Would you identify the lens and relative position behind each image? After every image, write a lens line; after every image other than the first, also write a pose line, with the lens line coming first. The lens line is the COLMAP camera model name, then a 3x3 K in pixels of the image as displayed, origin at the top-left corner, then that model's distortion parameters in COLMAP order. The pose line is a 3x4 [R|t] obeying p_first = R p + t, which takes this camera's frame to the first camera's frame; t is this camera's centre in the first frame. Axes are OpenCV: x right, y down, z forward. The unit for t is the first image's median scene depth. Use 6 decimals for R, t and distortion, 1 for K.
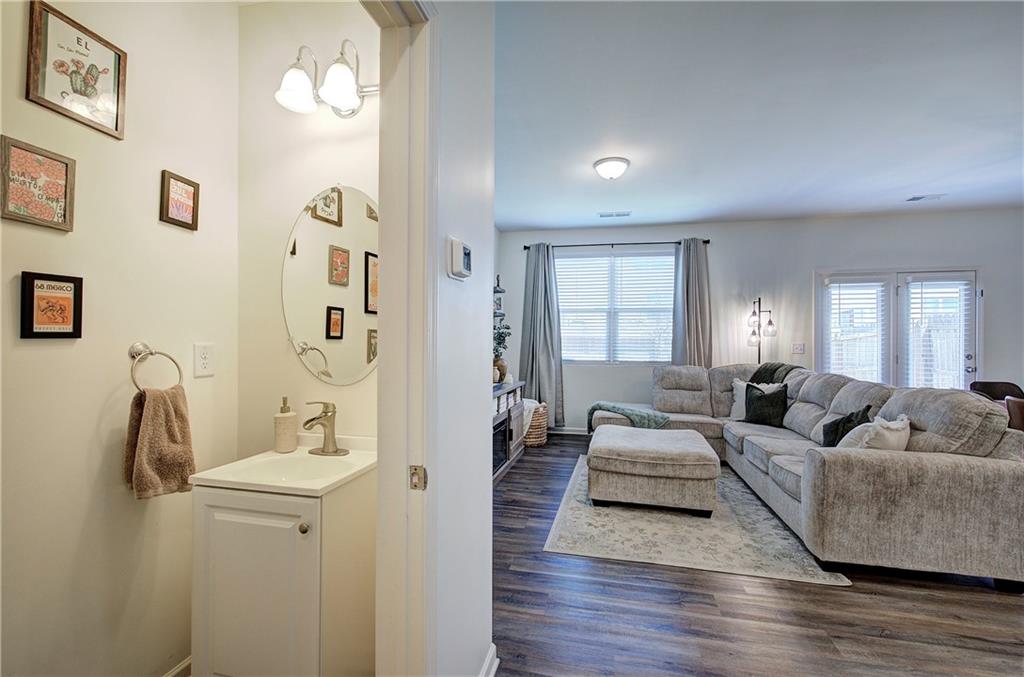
lens RADIAL K [[431.4, 0, 517.4], [0, 431.4, 340.5], [0, 0, 1]] dist [-0.003888, -0.000439]
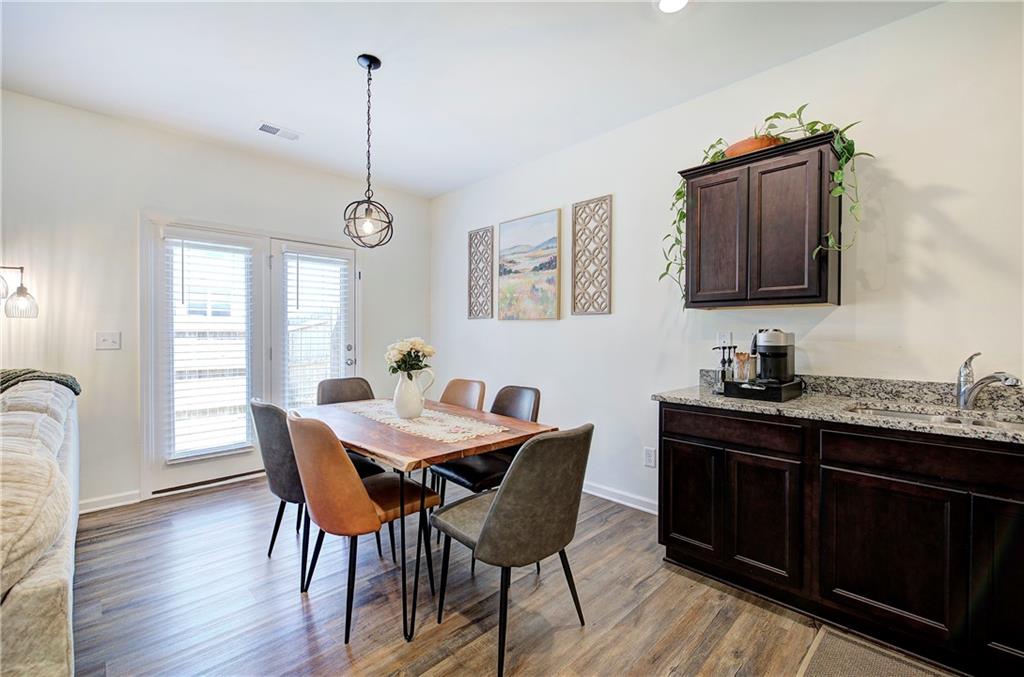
lens RADIAL K [[433.4, 0, 517.1], [0, 433.4, 336.0], [0, 0, 1]] dist [-0.004627, 0.000747]
pose [[0.535934, -0.006076, 0.844238, 0.491455], [0.003087, 0.999982, 0.005237, 0.011281], [-0.844255, -0.000201, 0.535942, 0.240893]]
